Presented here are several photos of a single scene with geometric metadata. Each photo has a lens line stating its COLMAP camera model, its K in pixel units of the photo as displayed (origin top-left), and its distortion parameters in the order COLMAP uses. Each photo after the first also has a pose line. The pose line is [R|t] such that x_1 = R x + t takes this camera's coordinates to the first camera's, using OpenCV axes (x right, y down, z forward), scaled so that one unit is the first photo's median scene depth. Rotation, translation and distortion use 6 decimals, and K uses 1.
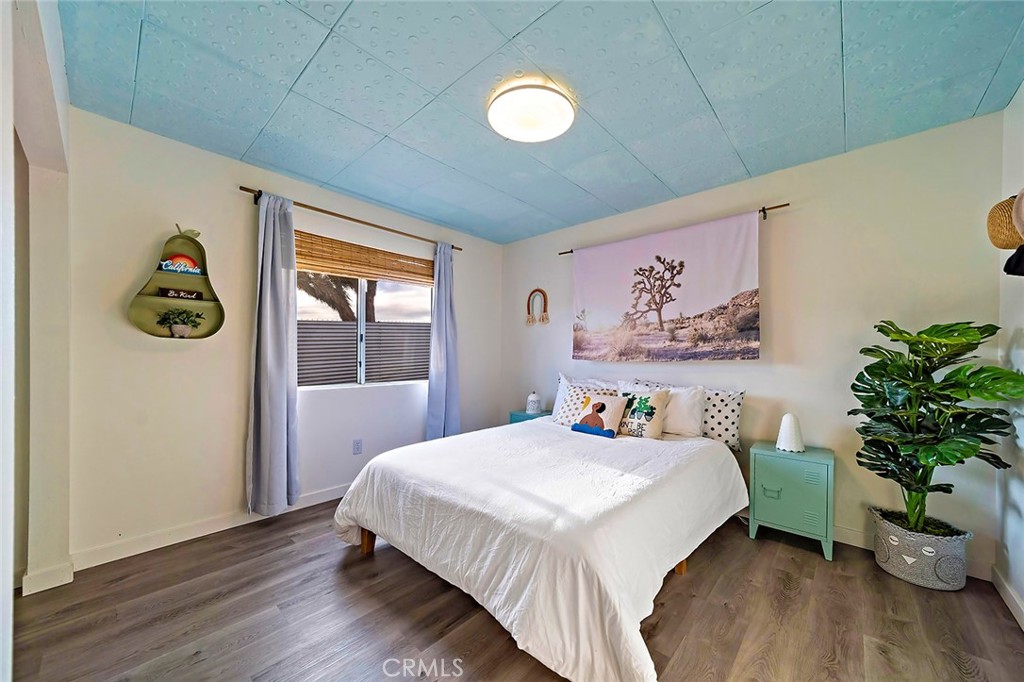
lens RADIAL K [[365.9, 0, 508.9], [0, 365.9, 343.8], [0, 0, 1]] dist [0.009654, -0.000479]
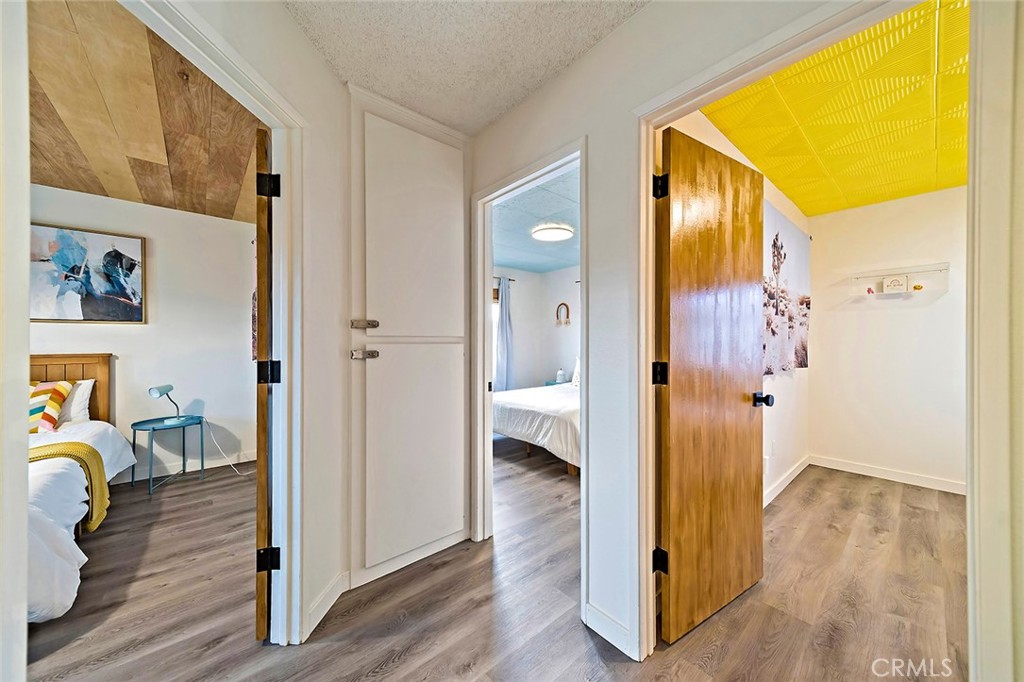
lens RADIAL K [[365.9, 0, 508.9], [0, 365.9, 343.8], [0, 0, 1]] dist [0.009654, -0.000479]
pose [[0.994220, -0.008534, -0.107020, 0.015793], [0.011561, 0.999550, 0.027695, -0.024381], [0.106735, -0.028773, 0.993871, -0.630562]]
